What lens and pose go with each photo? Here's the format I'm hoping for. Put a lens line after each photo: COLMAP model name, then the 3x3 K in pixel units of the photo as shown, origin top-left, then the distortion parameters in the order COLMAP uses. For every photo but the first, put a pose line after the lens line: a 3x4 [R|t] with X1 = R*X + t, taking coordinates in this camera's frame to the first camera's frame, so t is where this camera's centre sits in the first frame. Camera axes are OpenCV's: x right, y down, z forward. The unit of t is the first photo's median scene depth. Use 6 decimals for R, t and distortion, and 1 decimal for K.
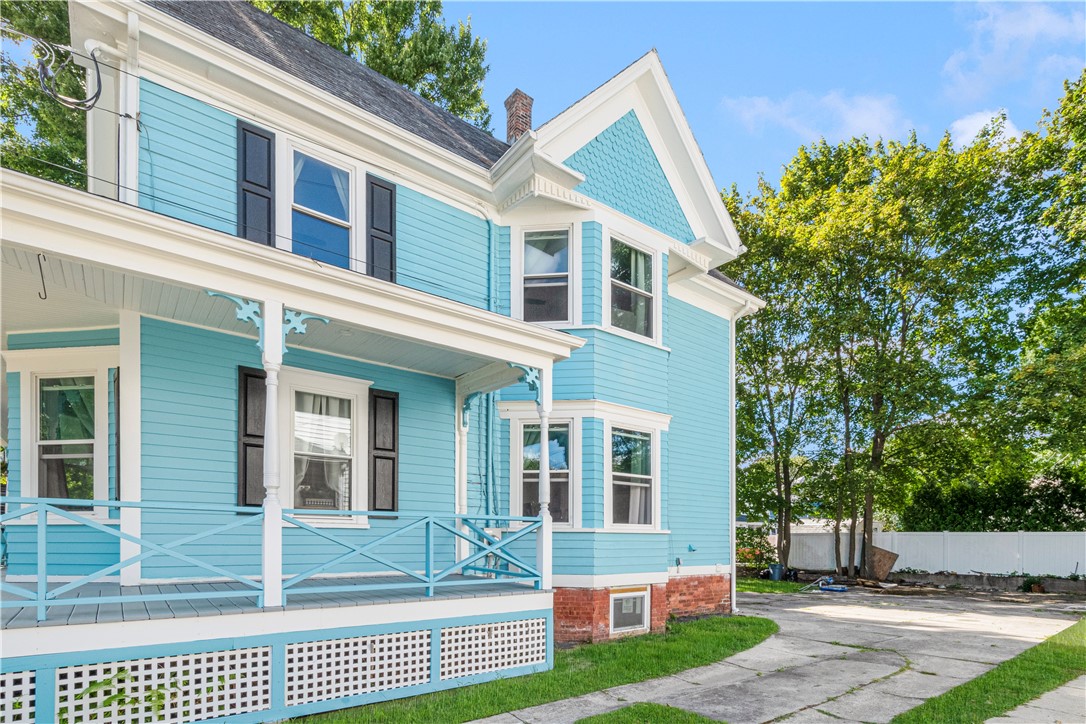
lens RADIAL K [[543.6, 0, 539.5], [0, 543.6, 421.4], [0, 0, 1]] dist [0.000791, 0.000390]
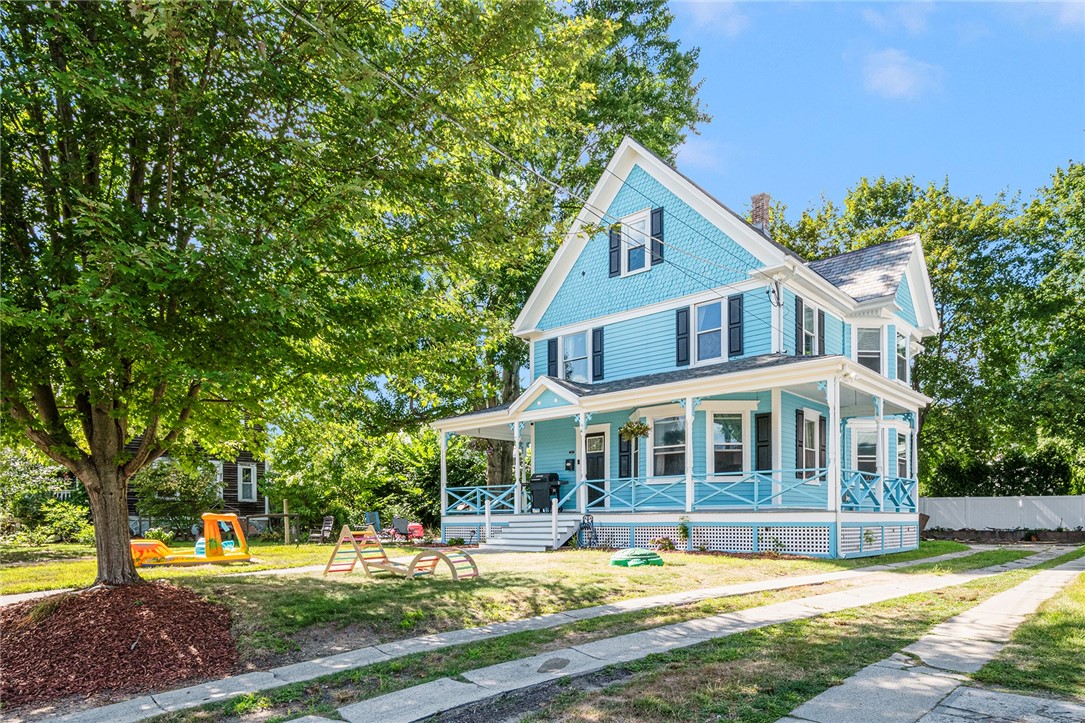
lens RADIAL K [[665.6, 0, 542.5], [0, 665.6, 361.5], [0, 0, 1]] dist [-0.002178, 0.000338]
pose [[0.984794, 0.035615, 0.170038, -0.535543], [-0.032642, 0.999262, -0.020249, -0.052091], [-0.170634, 0.014391, 0.985229, -0.385011]]
